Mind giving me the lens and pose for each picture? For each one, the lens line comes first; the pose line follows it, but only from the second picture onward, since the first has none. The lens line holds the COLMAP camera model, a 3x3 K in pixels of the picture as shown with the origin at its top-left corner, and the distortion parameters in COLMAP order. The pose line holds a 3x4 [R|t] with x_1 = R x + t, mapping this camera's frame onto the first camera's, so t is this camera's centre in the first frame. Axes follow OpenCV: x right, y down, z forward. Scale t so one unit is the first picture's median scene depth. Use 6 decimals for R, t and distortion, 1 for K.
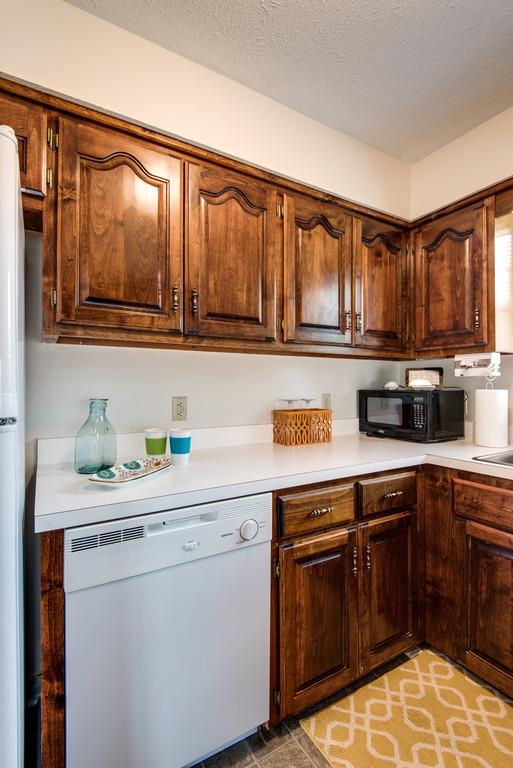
lens RADIAL K [[357.6, 0, 256.8], [0, 357.6, 381.7], [0, 0, 1]] dist [0.015916, -0.014614]
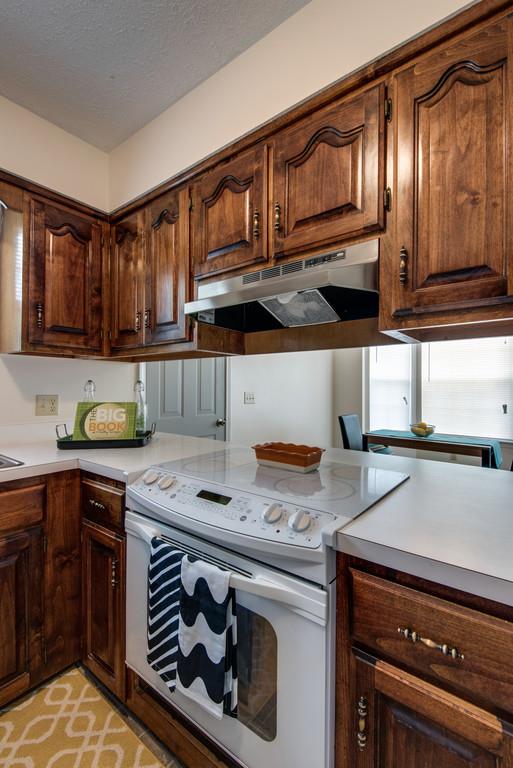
lens RADIAL K [[345.9, 0, 257.4], [0, 345.9, 385.5], [0, 0, 1]] dist [0.001205, -0.000217]
pose [[-0.355531, 0.001388, 0.934663, -0.149594], [-0.013978, 0.999879, -0.006801, 0.003129], [-0.934560, -0.015483, -0.355469, 0.252588]]
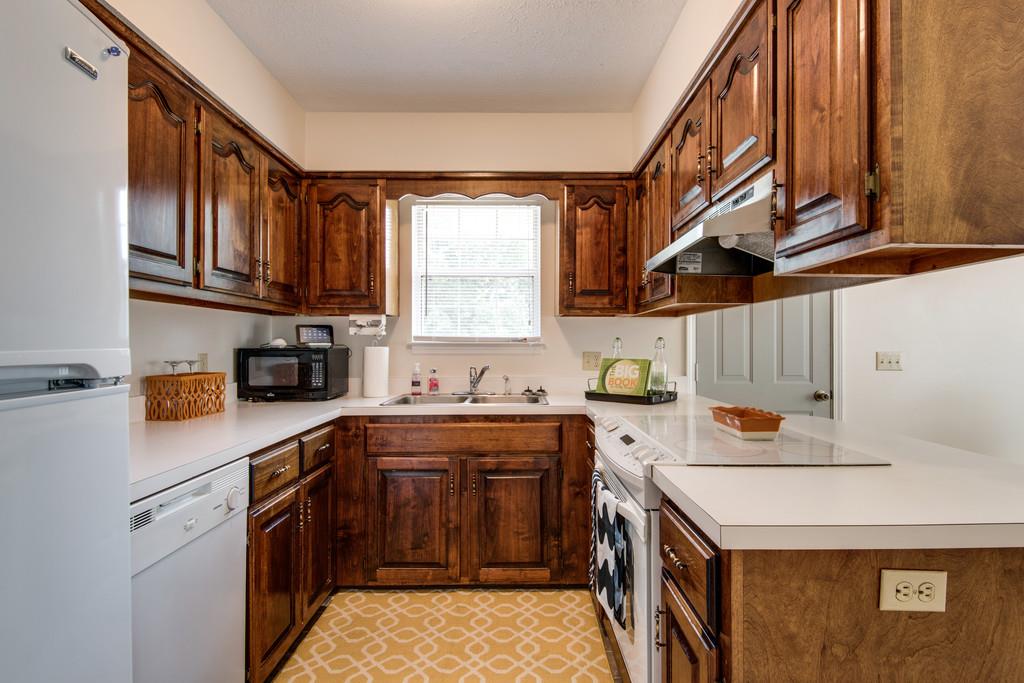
lens RADIAL K [[476.8, 0, 514.6], [0, 476.8, 342.1], [0, 0, 1]] dist [0.015916, -0.014614]
pose [[0.513153, 0.004108, 0.858287, -0.463150], [-0.007969, 0.999968, -0.000022, 0.004087], [-0.858260, -0.006829, 0.513170, -0.162203]]
